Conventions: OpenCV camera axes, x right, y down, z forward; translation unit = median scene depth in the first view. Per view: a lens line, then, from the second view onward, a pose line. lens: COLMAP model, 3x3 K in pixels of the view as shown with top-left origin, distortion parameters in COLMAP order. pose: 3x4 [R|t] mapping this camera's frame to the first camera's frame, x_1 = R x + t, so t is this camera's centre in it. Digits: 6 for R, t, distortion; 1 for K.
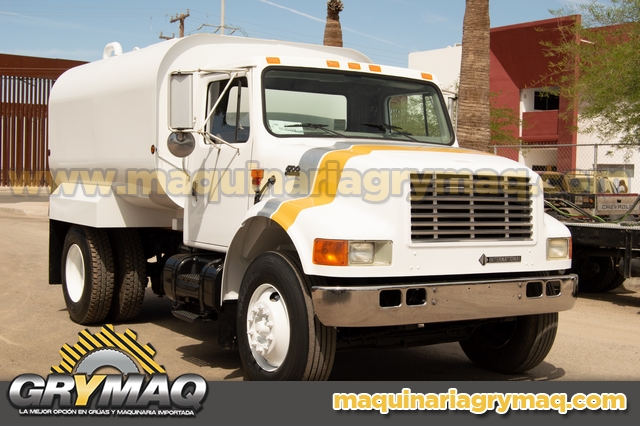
lens RADIAL K [[942.2, 0, 319.2], [0, 942.2, 214.8], [0, 0, 1]] dist [-0.028964, 0.000000]
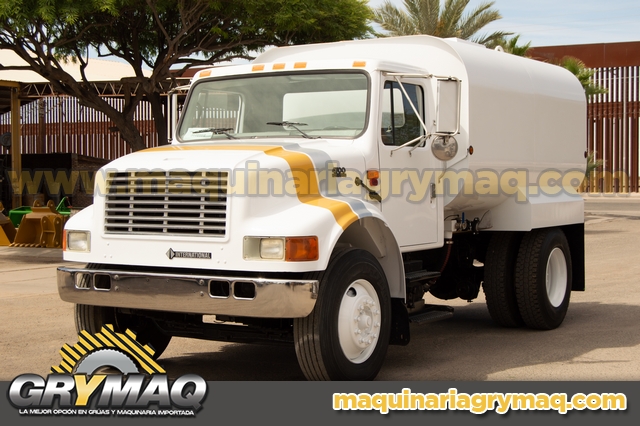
lens RADIAL K [[1115.8, 0, 317.9], [0, 1115.8, 215.1], [0, 0, 1]] dist [-0.022476, 0.000000]
pose [[0.438171, 0.004573, -0.898880, 1.287339], [-0.020743, 0.999772, -0.005025, 0.008042], [0.898652, 0.020847, 0.438166, 0.584338]]
